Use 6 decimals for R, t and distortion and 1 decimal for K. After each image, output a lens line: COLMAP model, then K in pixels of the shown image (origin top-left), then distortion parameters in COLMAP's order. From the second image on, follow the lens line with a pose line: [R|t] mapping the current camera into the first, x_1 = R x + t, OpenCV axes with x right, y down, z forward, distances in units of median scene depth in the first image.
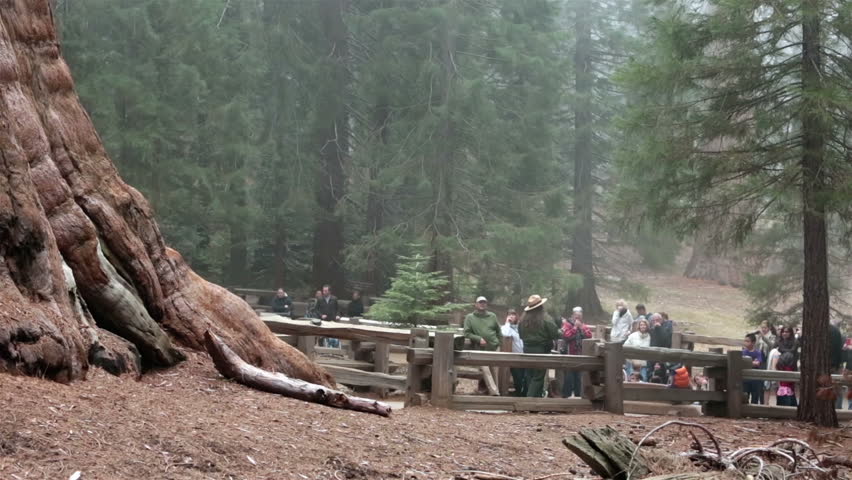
lens RADIAL K [[1689.3, 0, 426.0], [0, 1689.3, 242.2], [0, 0, 1]] dist [-0.207958, 0.000000]
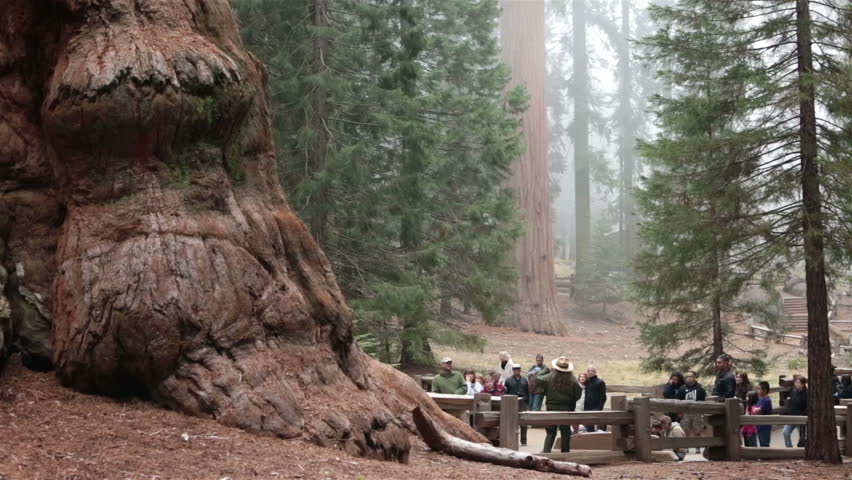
lens RADIAL K [[1689.3, 0, 425.8], [0, 1689.3, 239.4], [0, 0, 1]] dist [-0.207958, 0.000000]
pose [[0.985703, -0.031208, 0.165580, -0.201995], [0.036339, 0.998946, -0.028050, -0.016449], [-0.164530, 0.033666, 0.985797, -0.044601]]
